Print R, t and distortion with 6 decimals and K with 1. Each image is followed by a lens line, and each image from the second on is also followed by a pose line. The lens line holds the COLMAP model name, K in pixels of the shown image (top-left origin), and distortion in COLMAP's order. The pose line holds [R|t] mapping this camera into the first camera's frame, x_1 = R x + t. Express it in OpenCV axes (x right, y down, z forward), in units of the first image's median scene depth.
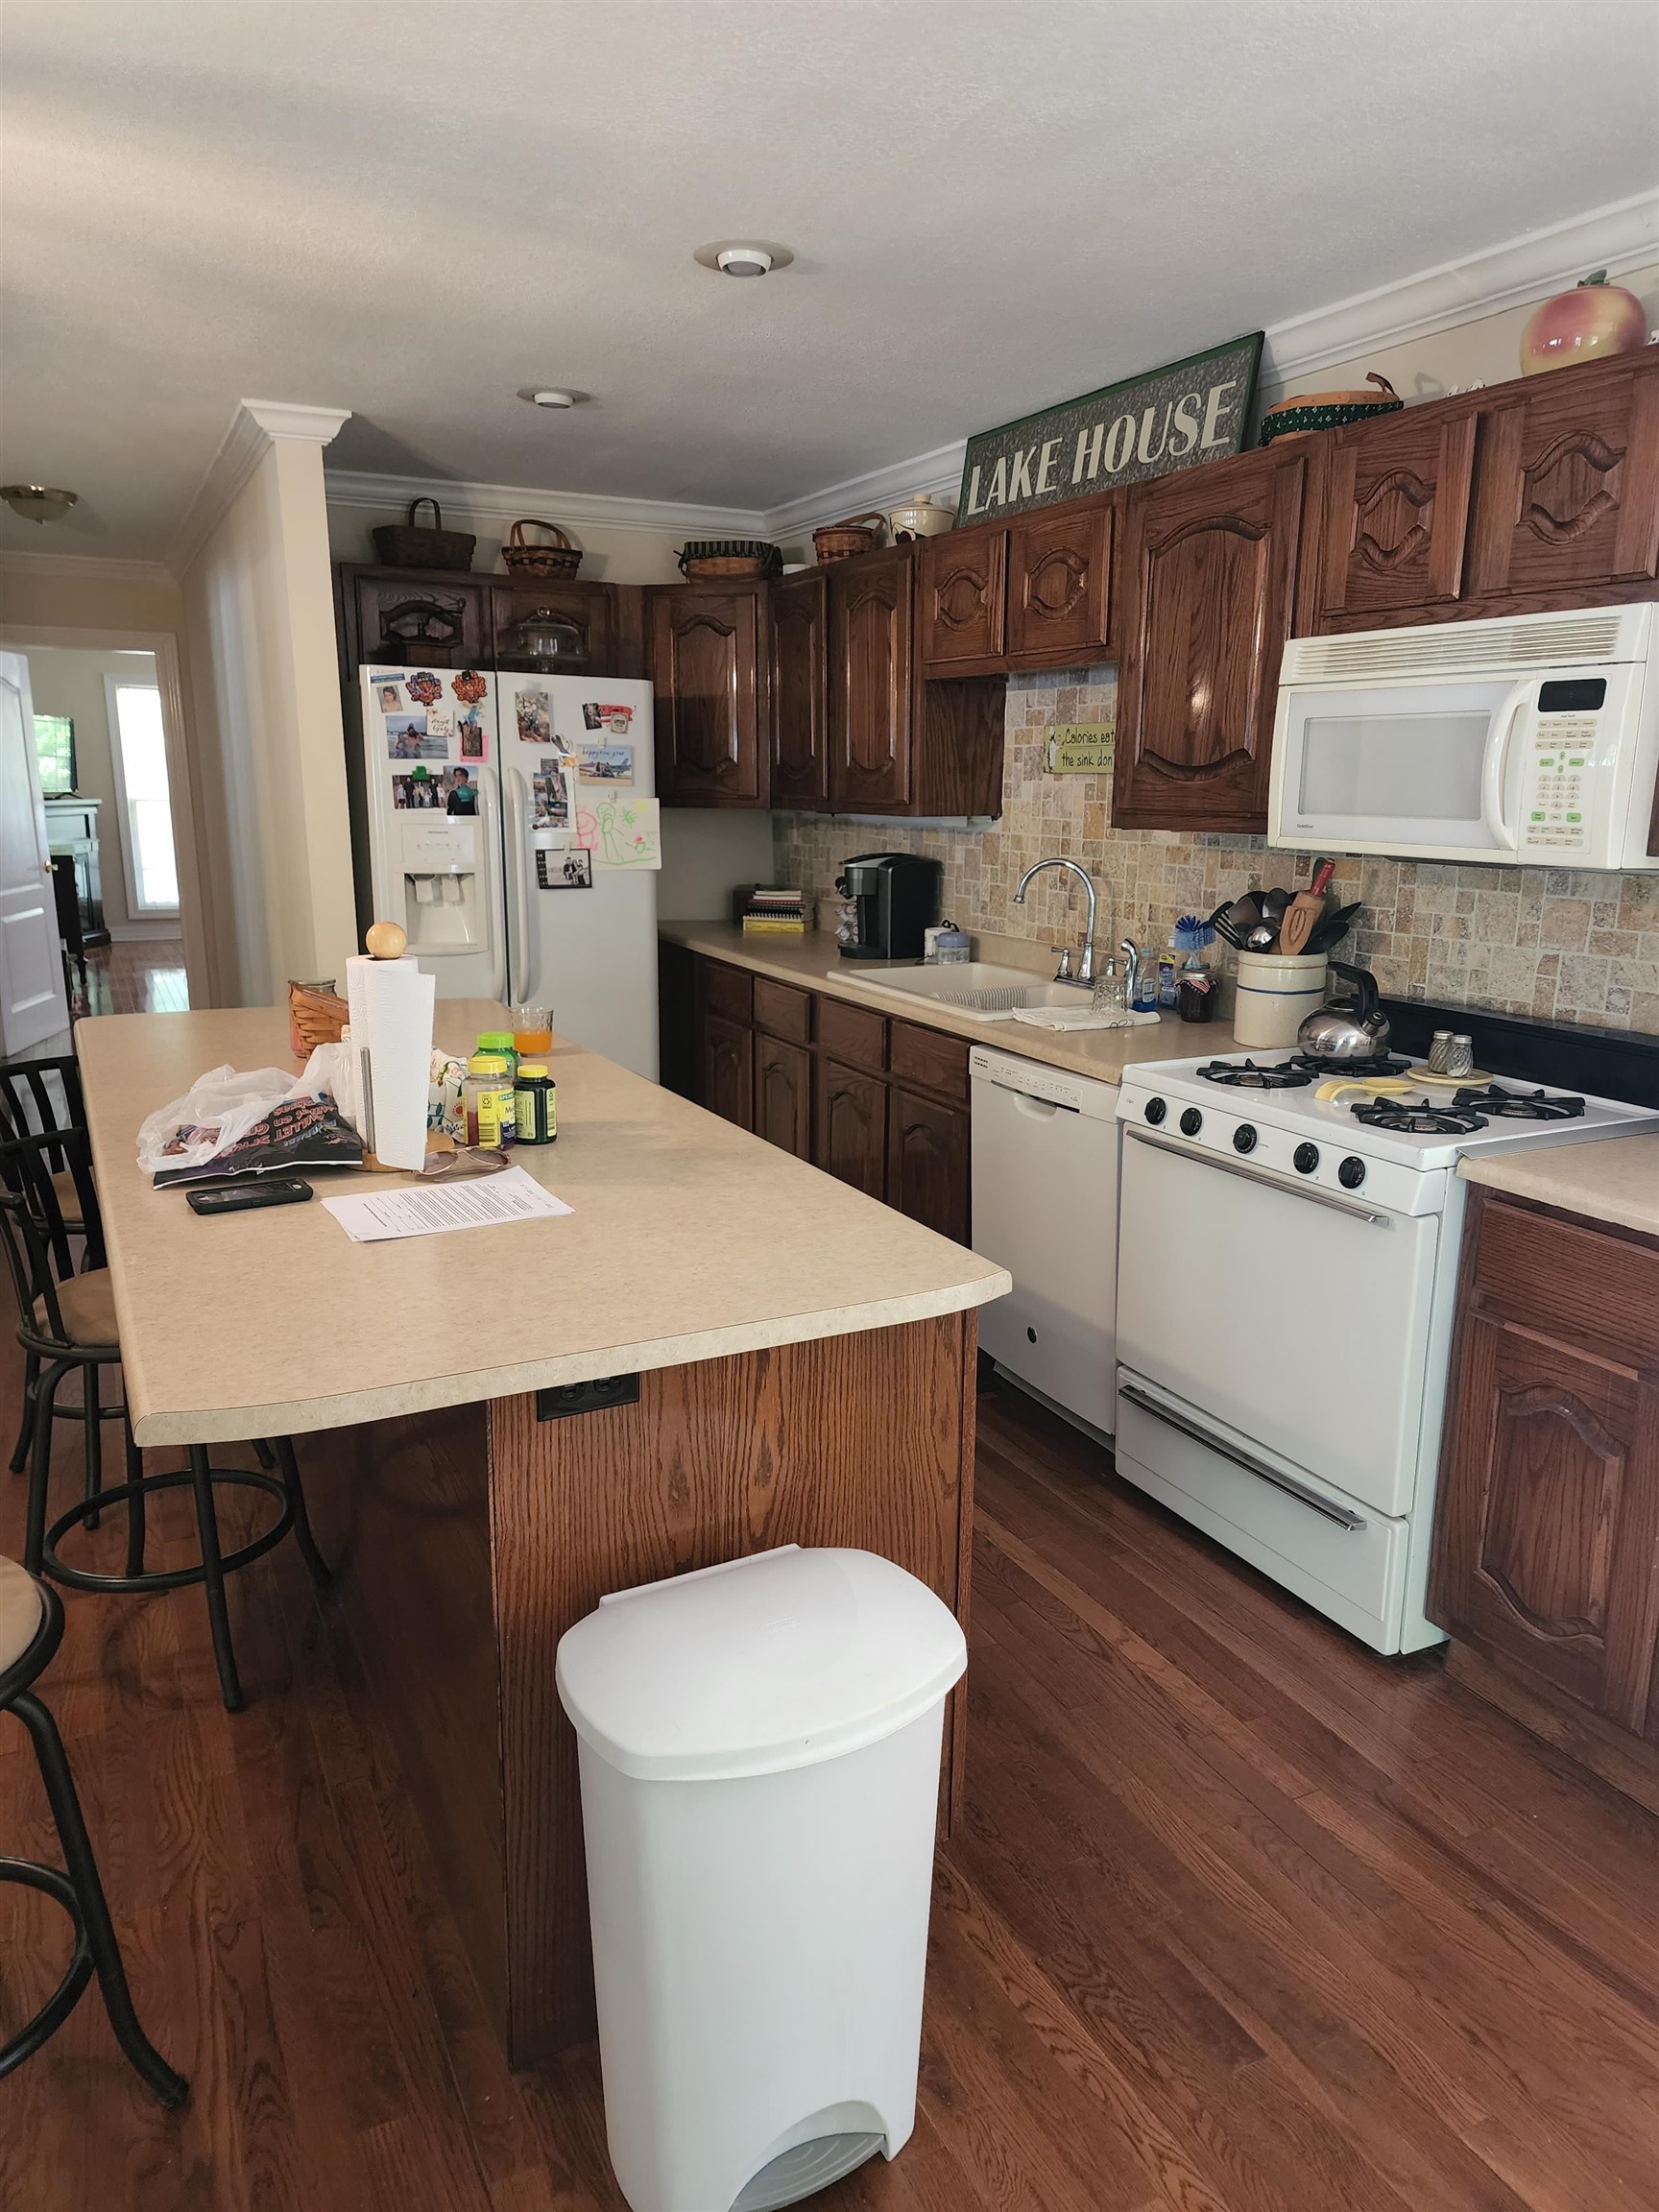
lens RADIAL K [[1484.1, 0, 835.5], [0, 1484.1, 1104.5], [0, 0, 1]] dist [0.061912, -0.046675]
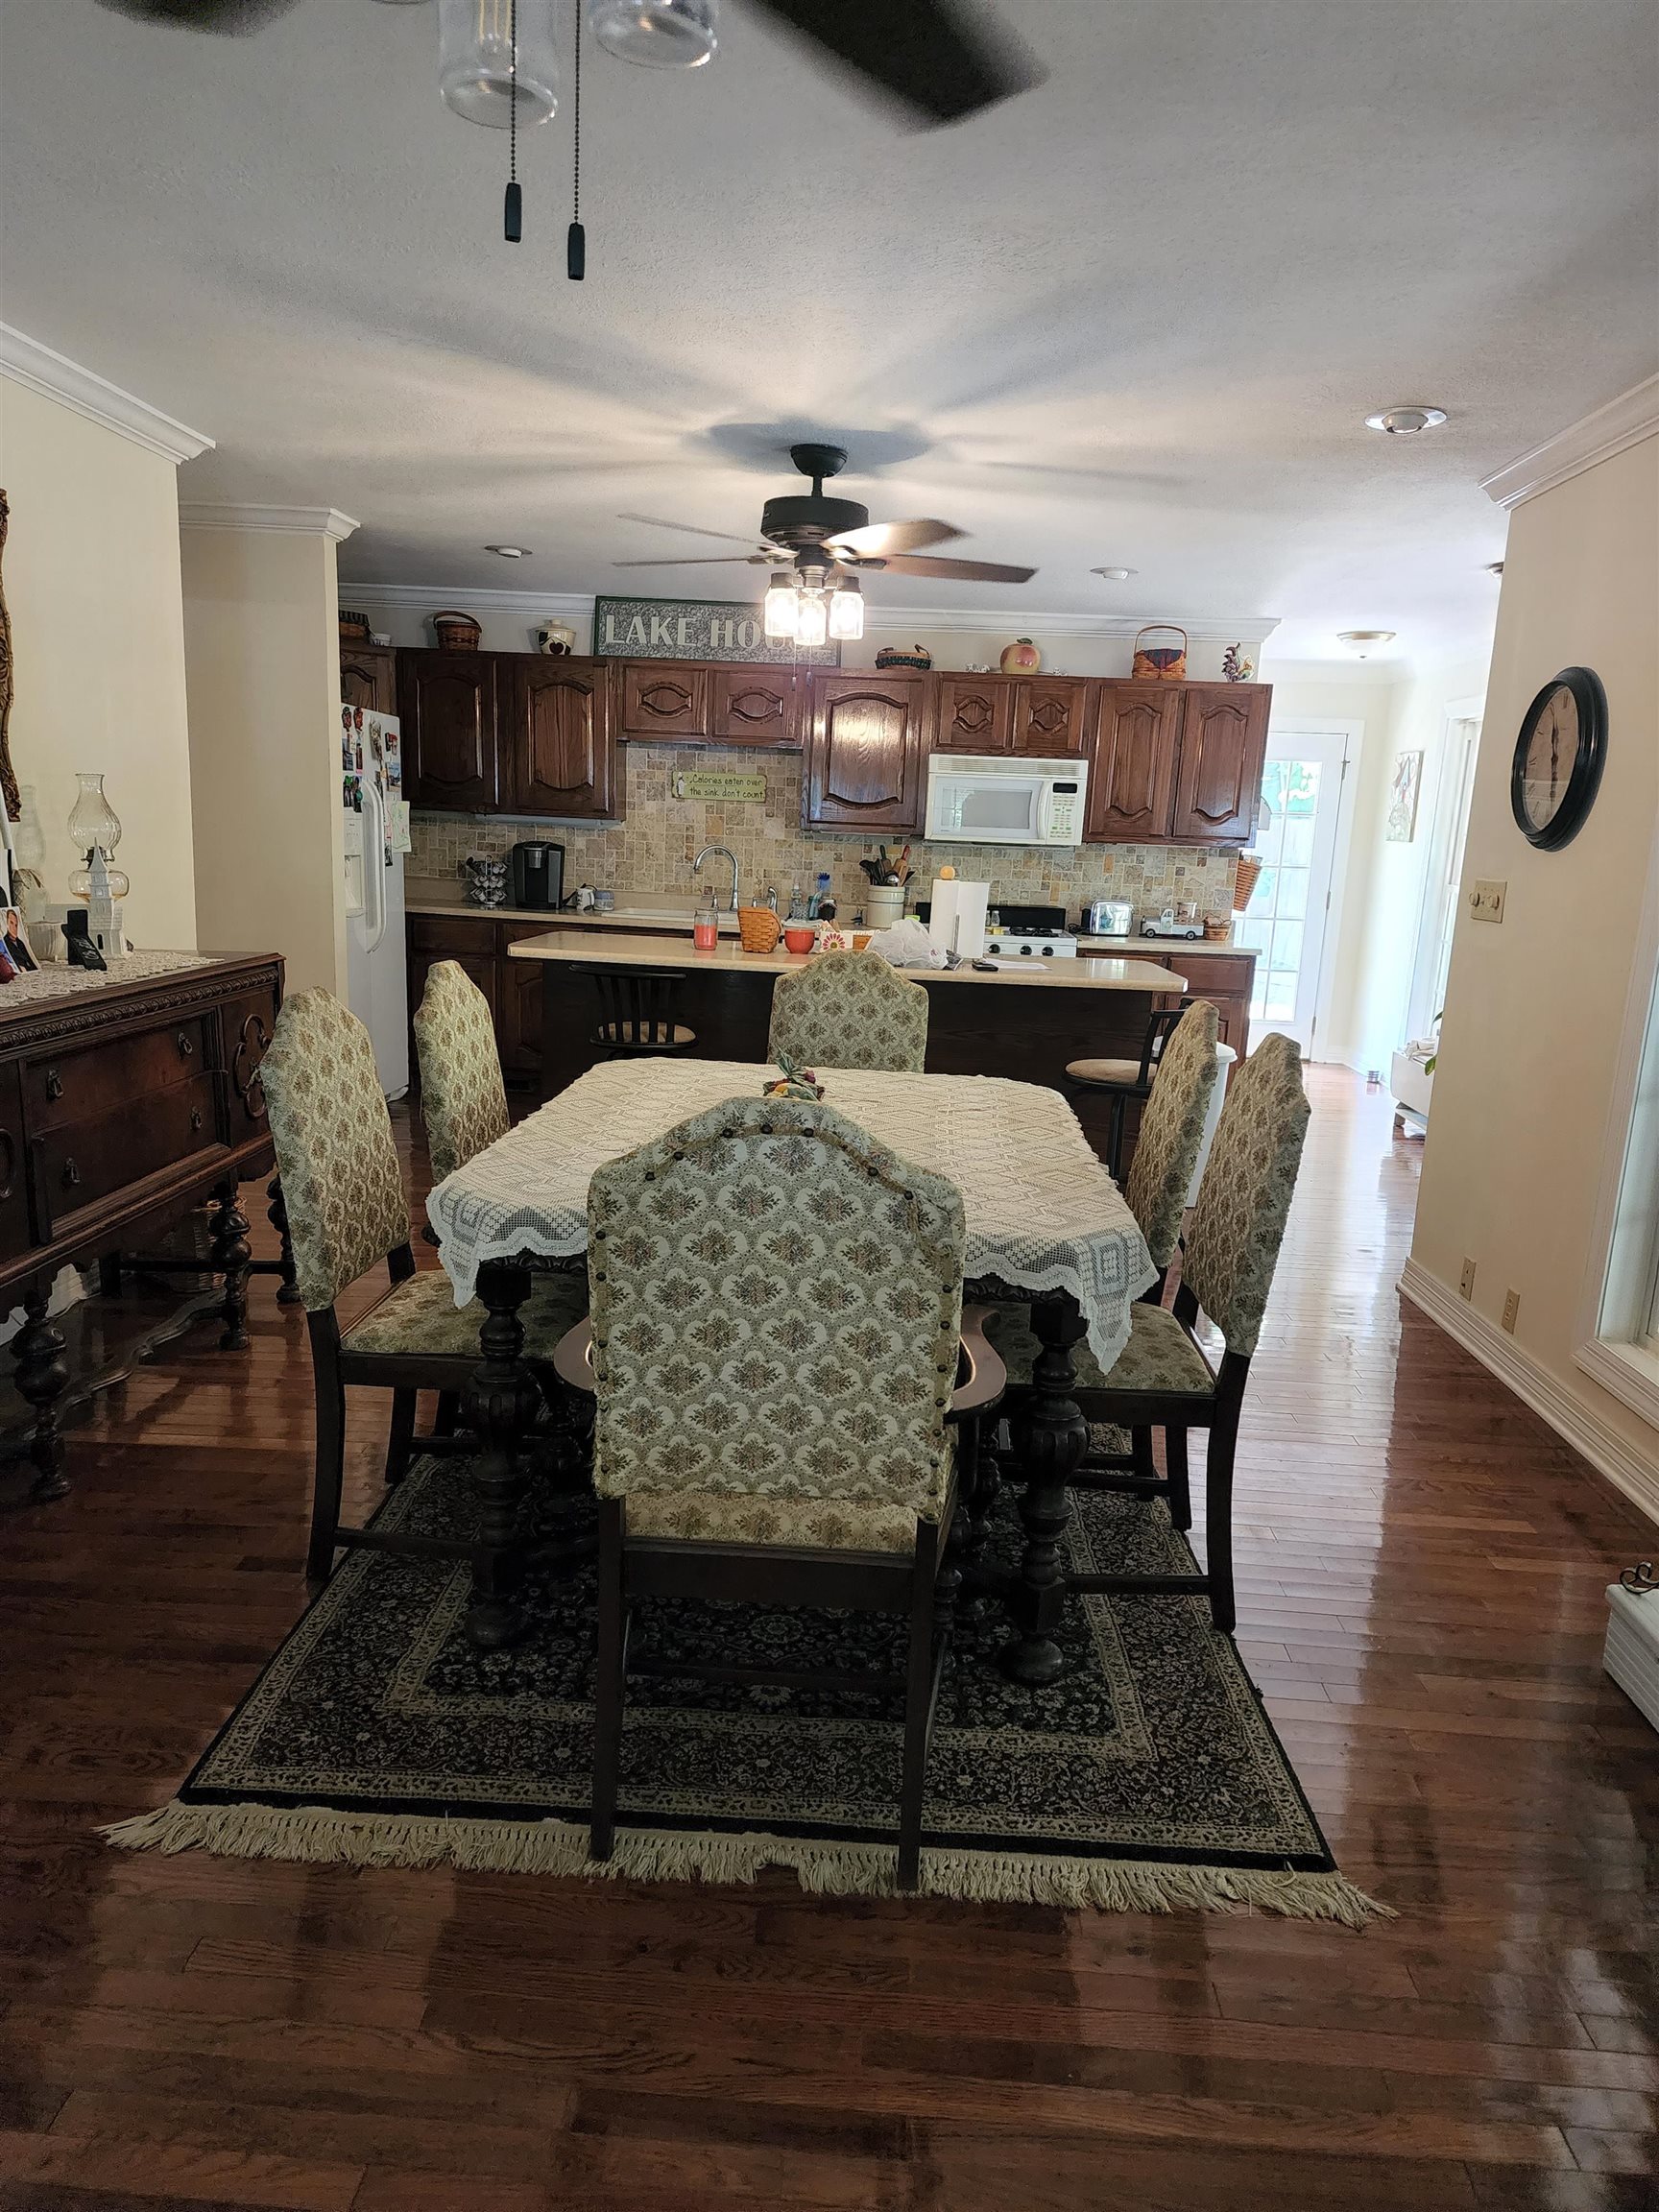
lens RADIAL K [[1484.1, 0, 826.4], [0, 1484.1, 1111.9], [0, 0, 1]] dist [0.061912, -0.046675]
pose [[0.506849, -0.148165, 0.849206, -1.362860], [0.146680, 0.985576, 0.084412, 0.025097], [-0.849464, 0.081778, 0.521271, -0.052186]]
